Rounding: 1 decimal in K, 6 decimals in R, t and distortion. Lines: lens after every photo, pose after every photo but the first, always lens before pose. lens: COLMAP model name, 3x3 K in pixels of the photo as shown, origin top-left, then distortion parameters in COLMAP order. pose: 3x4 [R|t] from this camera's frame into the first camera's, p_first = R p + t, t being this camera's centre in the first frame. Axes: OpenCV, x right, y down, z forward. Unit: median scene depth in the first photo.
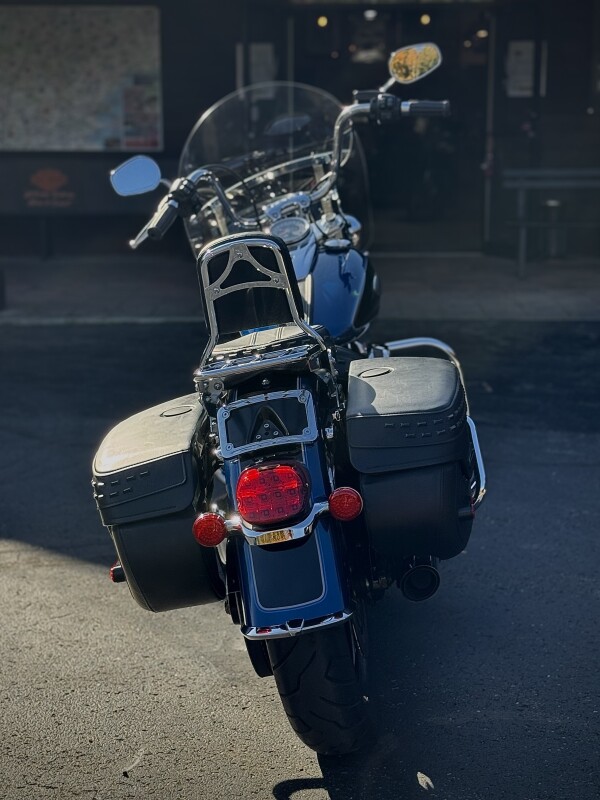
lens RADIAL K [[1325.6, 0, 300.0], [0, 1325.6, 400.0], [0, 0, 1]] dist [0.082433, 0.046073]
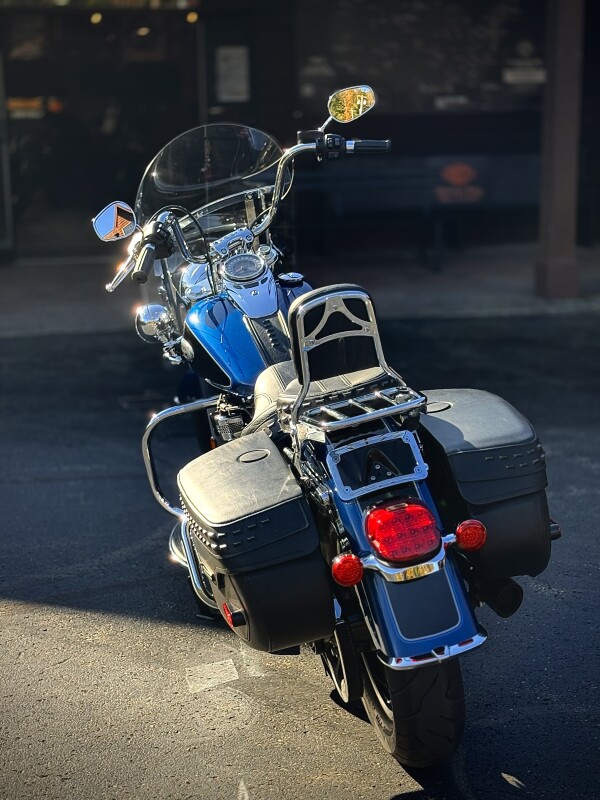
lens RADIAL K [[1325.6, 0, 300.0], [0, 1325.6, 400.0], [0, 0, 1]] dist [0.082433, 0.046073]
pose [[0.968530, -0.064419, 0.240417, -0.226154], [0.063524, 0.997914, 0.011479, -0.033836], [-0.240655, 0.004154, 0.970602, -0.011966]]
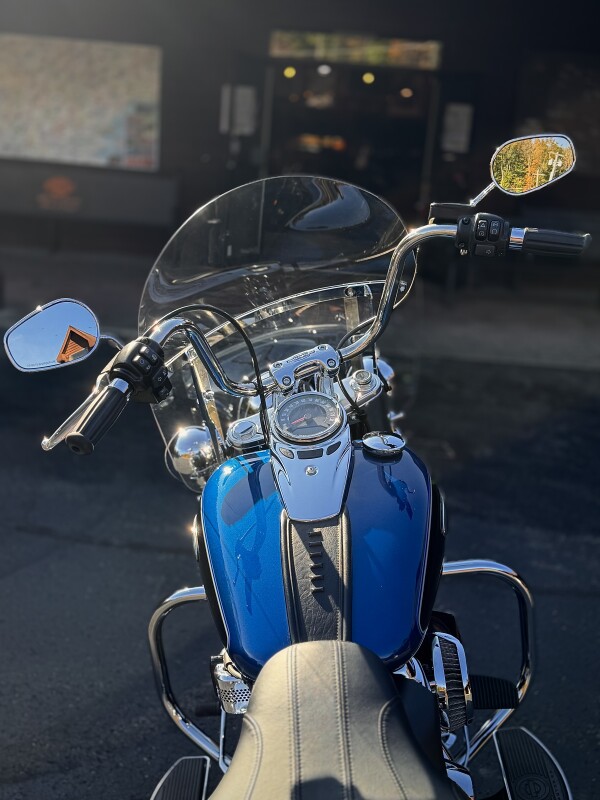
lens RADIAL K [[969.7, 0, 282.6], [0, 969.7, 398.0], [0, 0, 1]] dist [0.072832, 0.029352]
pose [[0.996535, 0.073695, 0.038552, -0.039642], [-0.075415, 0.996125, 0.045249, -0.159312], [-0.035068, -0.048000, 0.998232, 0.556547]]
